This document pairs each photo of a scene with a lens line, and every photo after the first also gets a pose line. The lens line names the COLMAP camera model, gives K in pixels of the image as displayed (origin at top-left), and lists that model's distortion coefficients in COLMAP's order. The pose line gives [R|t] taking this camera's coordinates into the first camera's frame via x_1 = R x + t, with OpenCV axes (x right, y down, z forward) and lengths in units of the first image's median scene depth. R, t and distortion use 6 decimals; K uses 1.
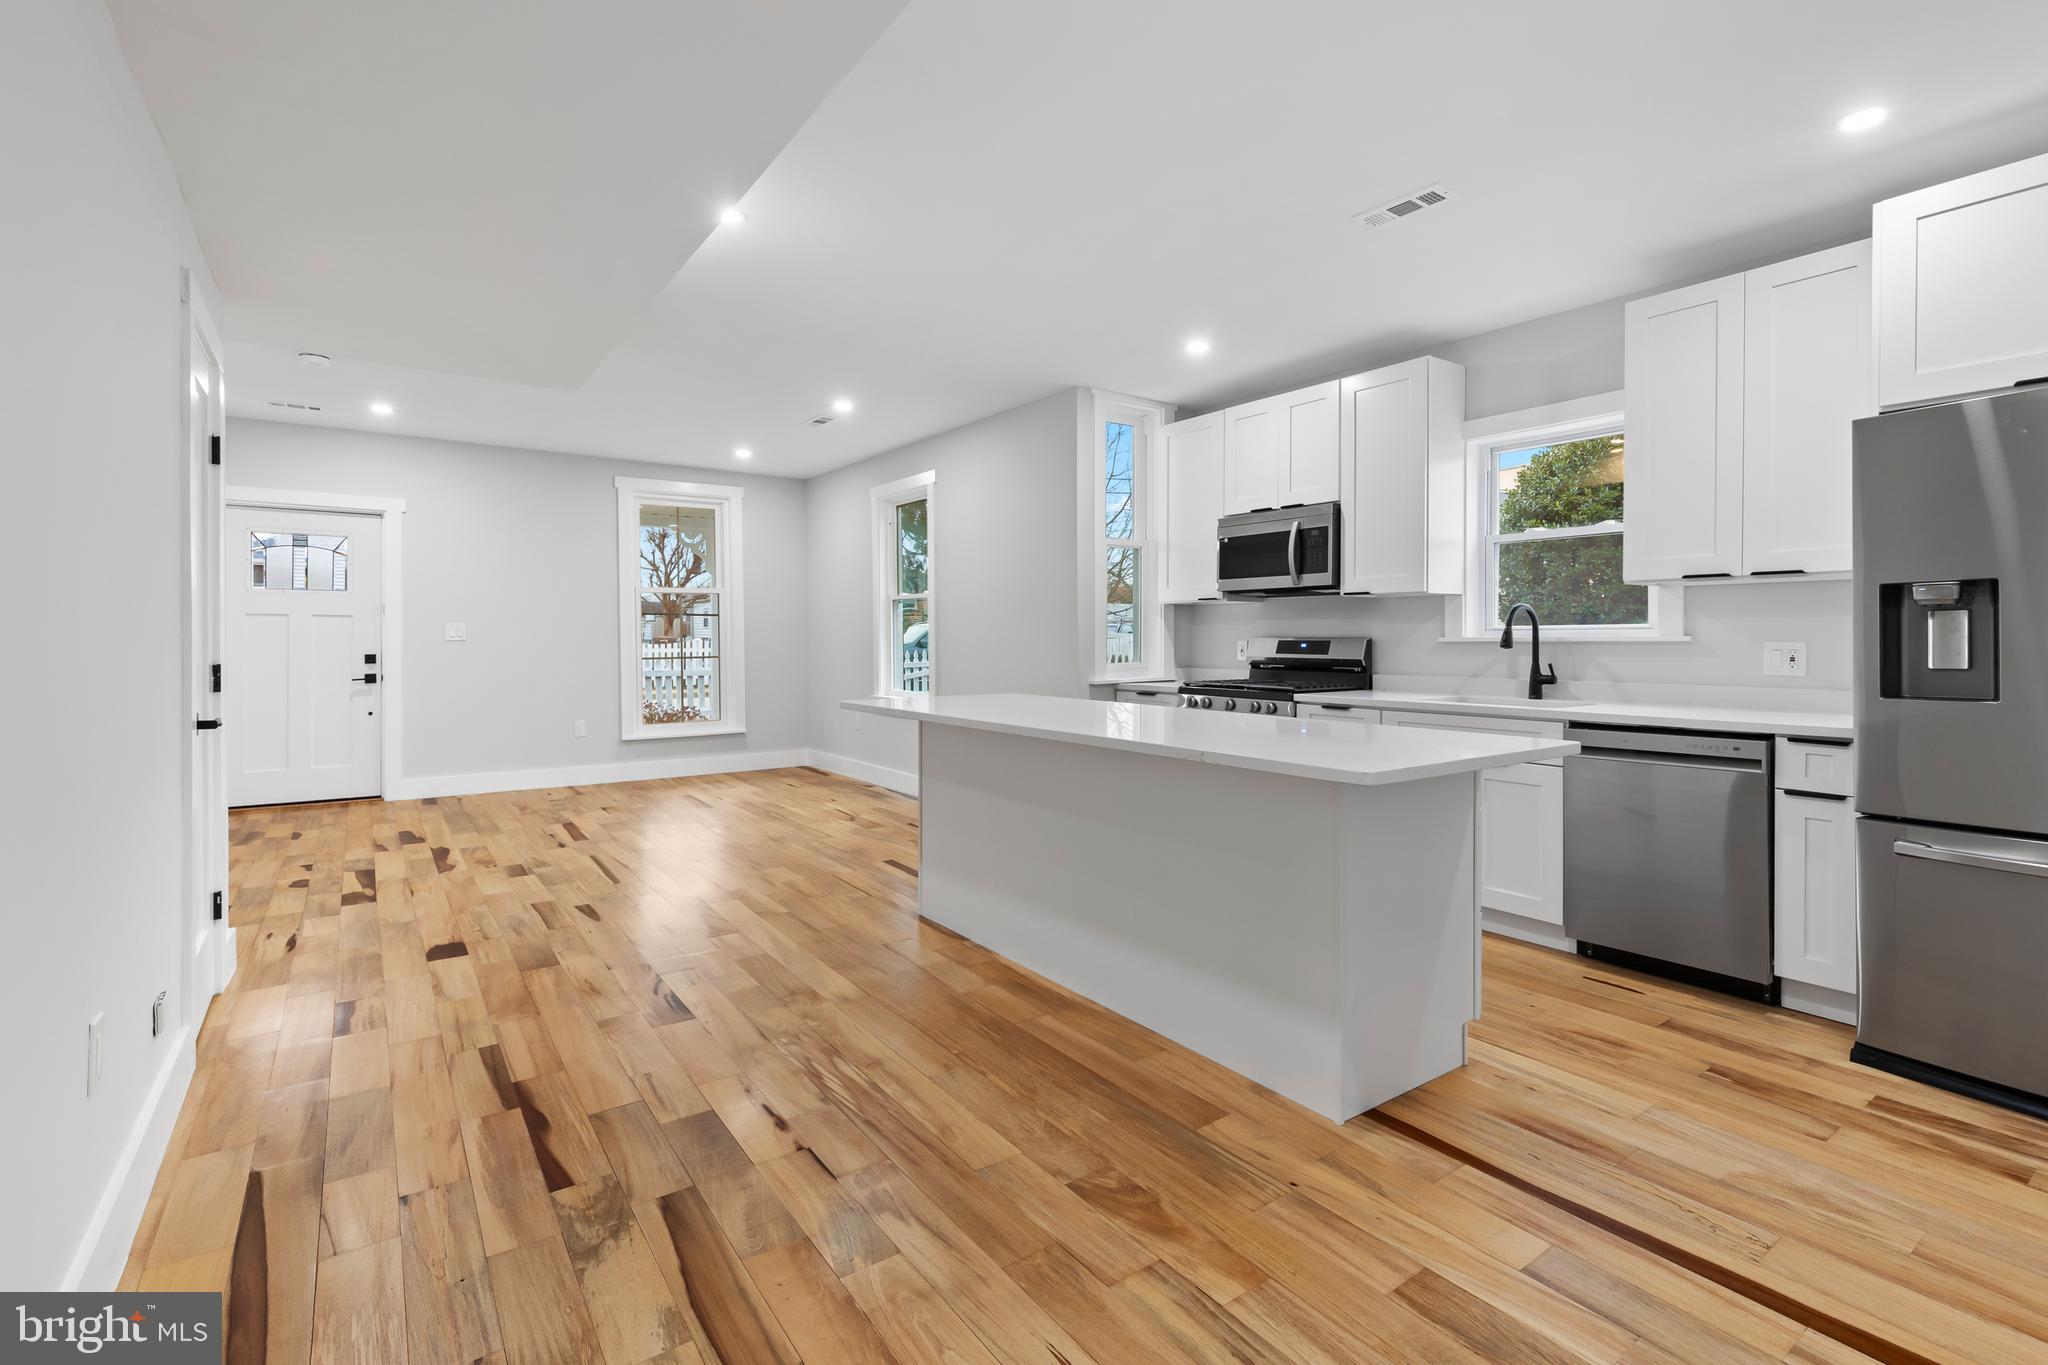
lens RADIAL K [[934.5, 0, 1043.7], [0, 934.5, 653.6], [0, 0, 1]] dist [0.008750, -0.002883]
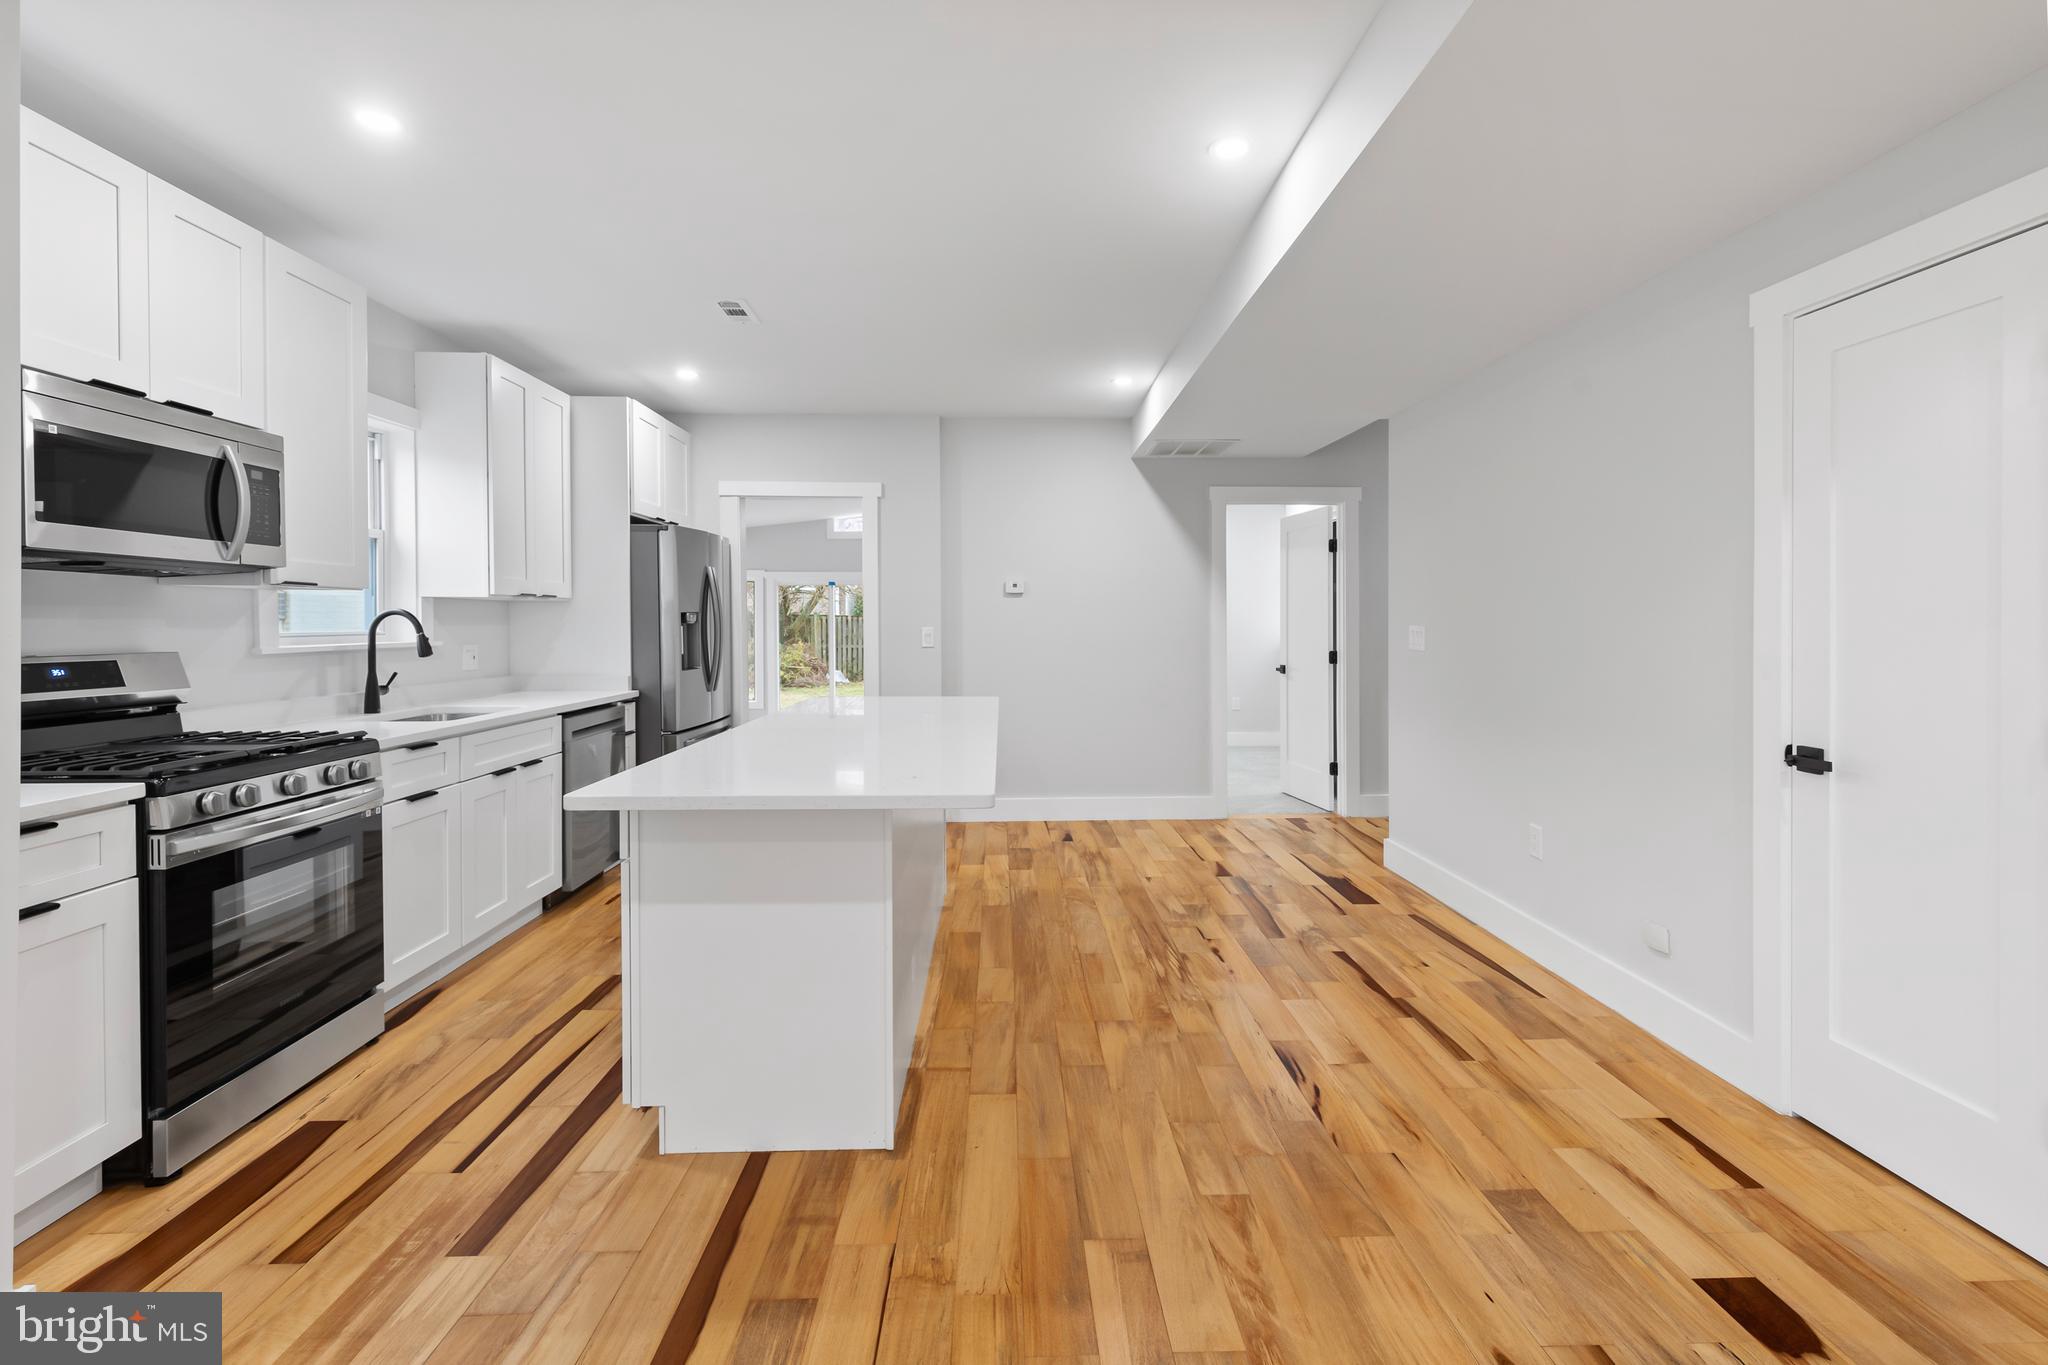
lens RADIAL K [[934.5, 0, 1026.7], [0, 934.5, 645.5], [0, 0, 1]] dist [0.008750, -0.002883]
pose [[-0.824468, -0.015527, 0.565695, -0.510957], [0.007903, 0.999210, 0.038944, -0.047504], [-0.565853, 0.036579, -0.823694, 1.391928]]
